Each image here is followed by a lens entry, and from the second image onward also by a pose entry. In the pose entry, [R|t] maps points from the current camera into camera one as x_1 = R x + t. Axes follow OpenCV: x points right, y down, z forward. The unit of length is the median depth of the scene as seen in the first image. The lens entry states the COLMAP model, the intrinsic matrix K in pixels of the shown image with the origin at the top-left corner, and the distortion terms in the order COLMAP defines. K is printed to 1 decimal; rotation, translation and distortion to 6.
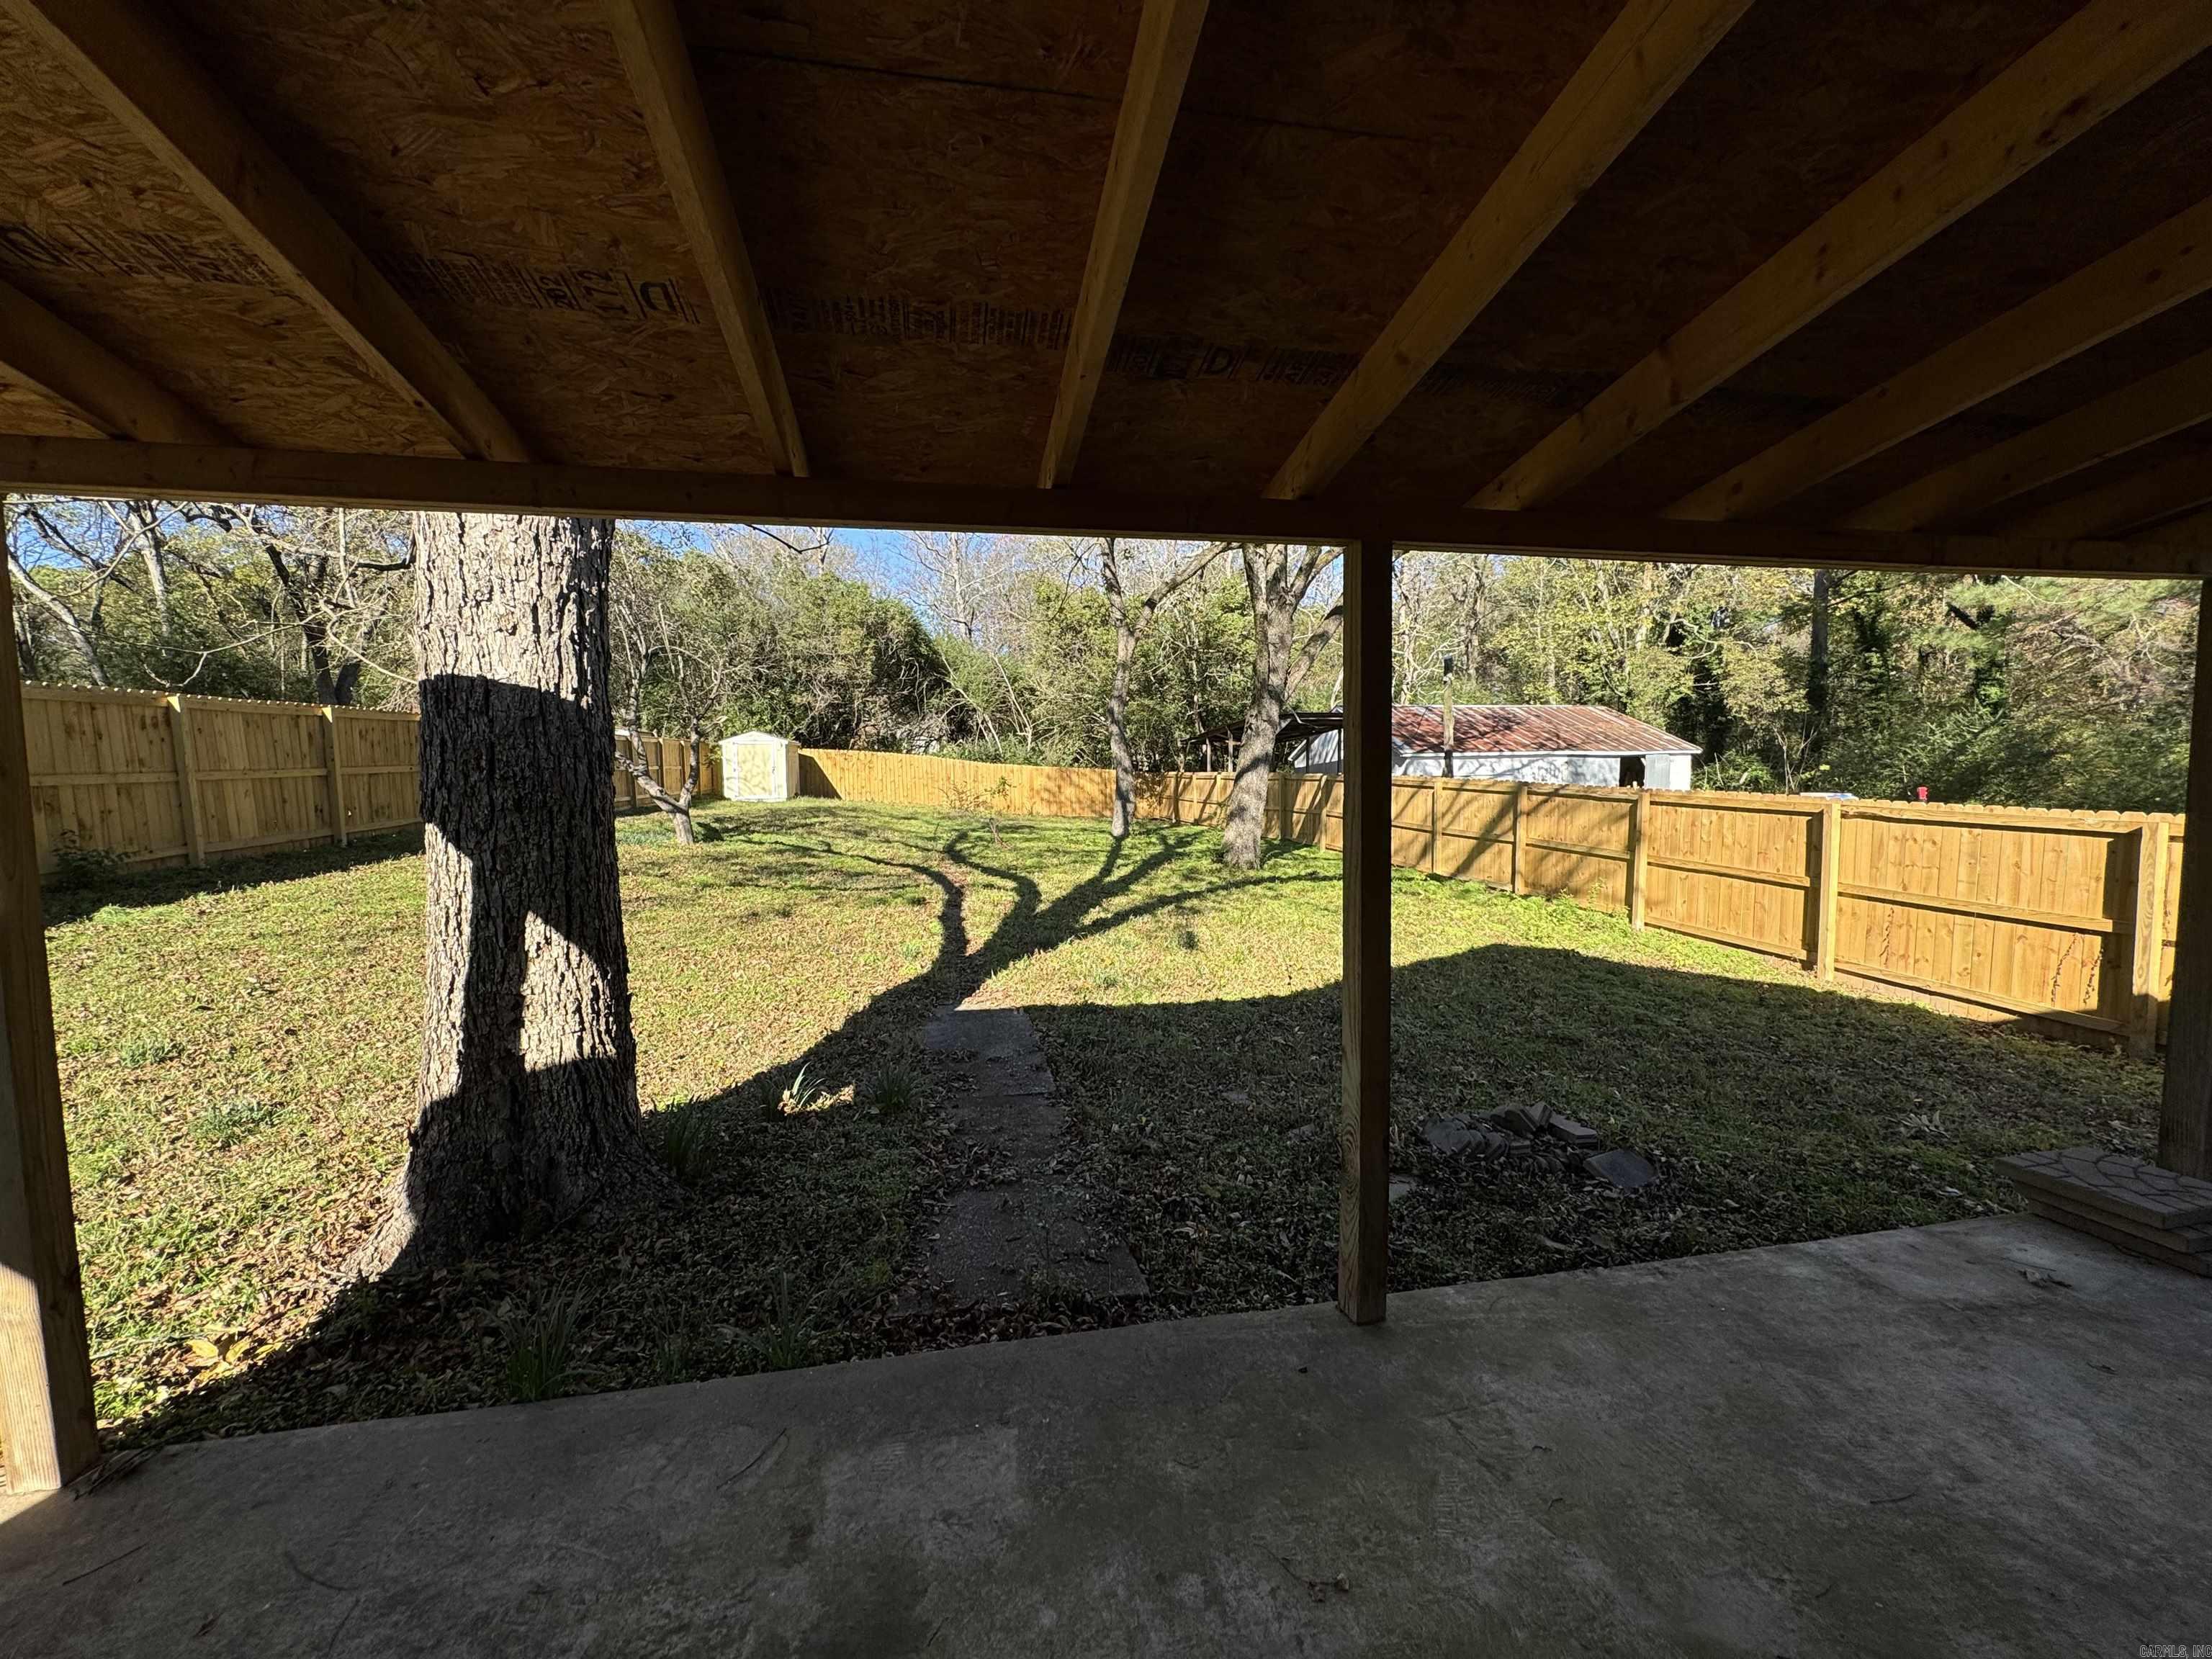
lens RADIAL K [[890.7, 0, 1108.5], [0, 890.7, 828.8], [0, 0, 1]] dist [0.000179, -0.000074]
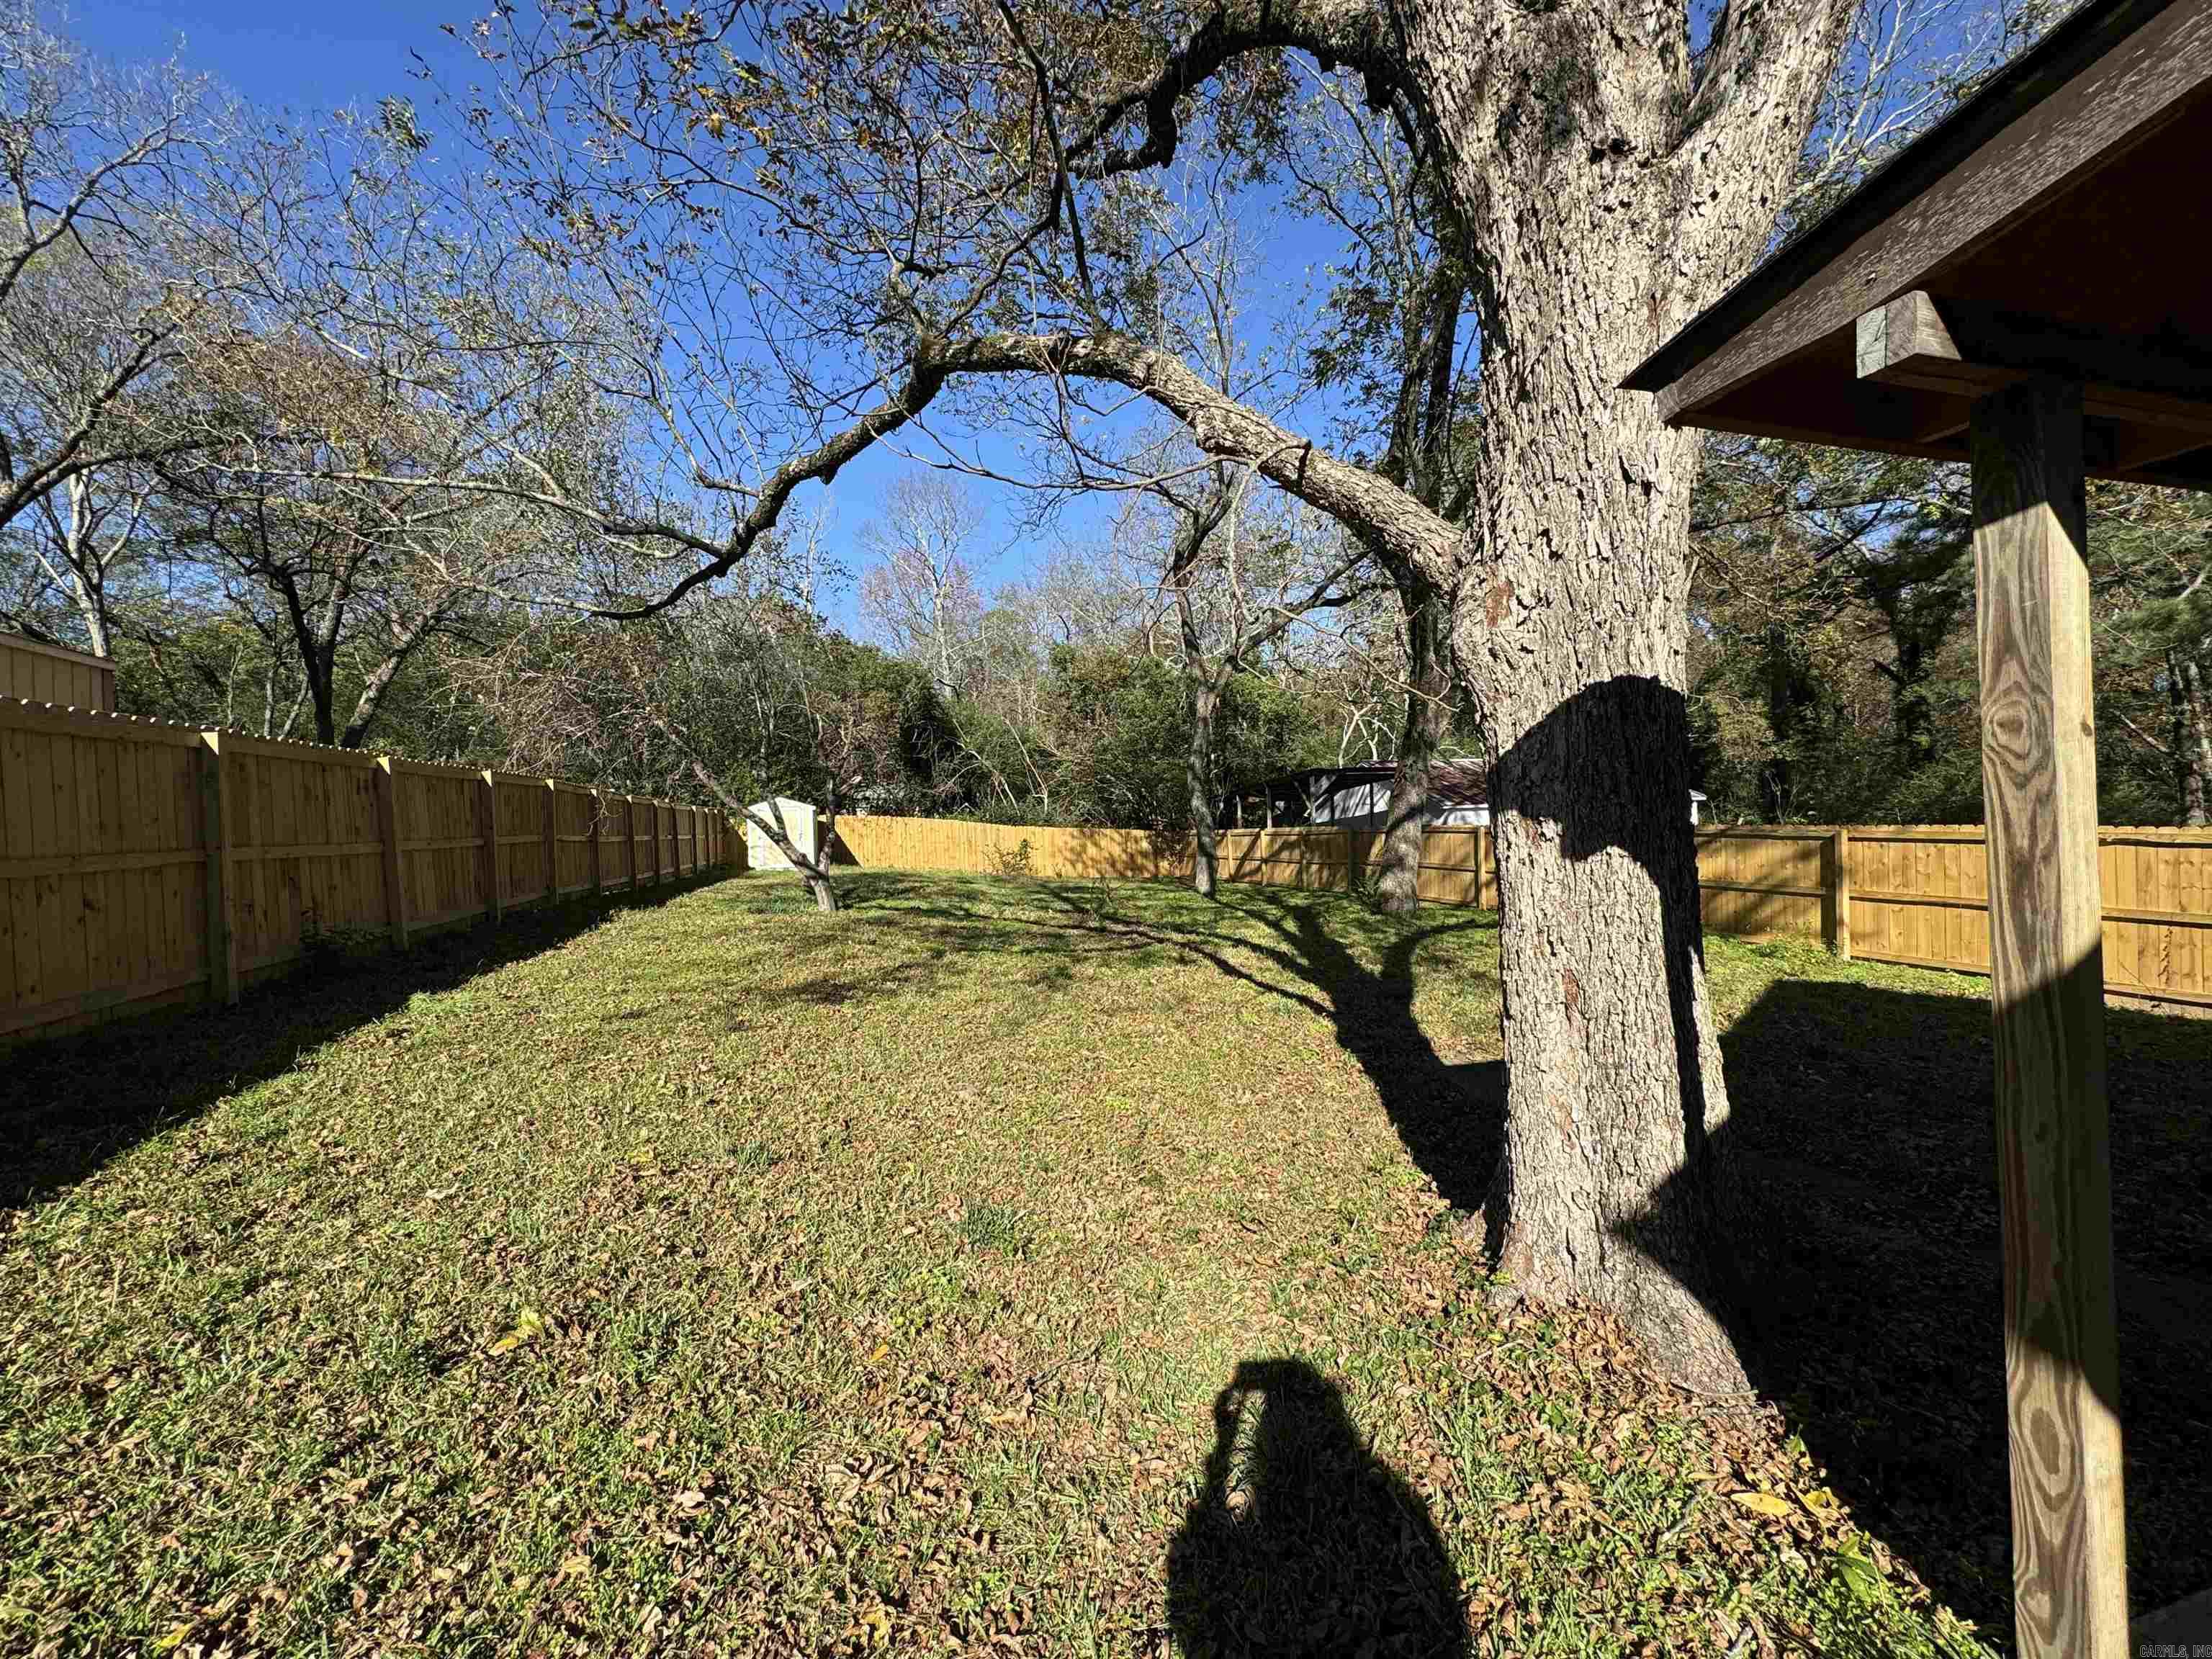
lens RADIAL K [[890.7, 0, 1105.8], [0, 890.7, 825.4], [0, 0, 1]] dist [0.000179, -0.000074]
pose [[0.995422, -0.022780, 0.092821, -0.267825], [0.029747, 0.996787, -0.074375, 0.004729], [-0.090828, 0.076796, 0.992901, 0.037839]]
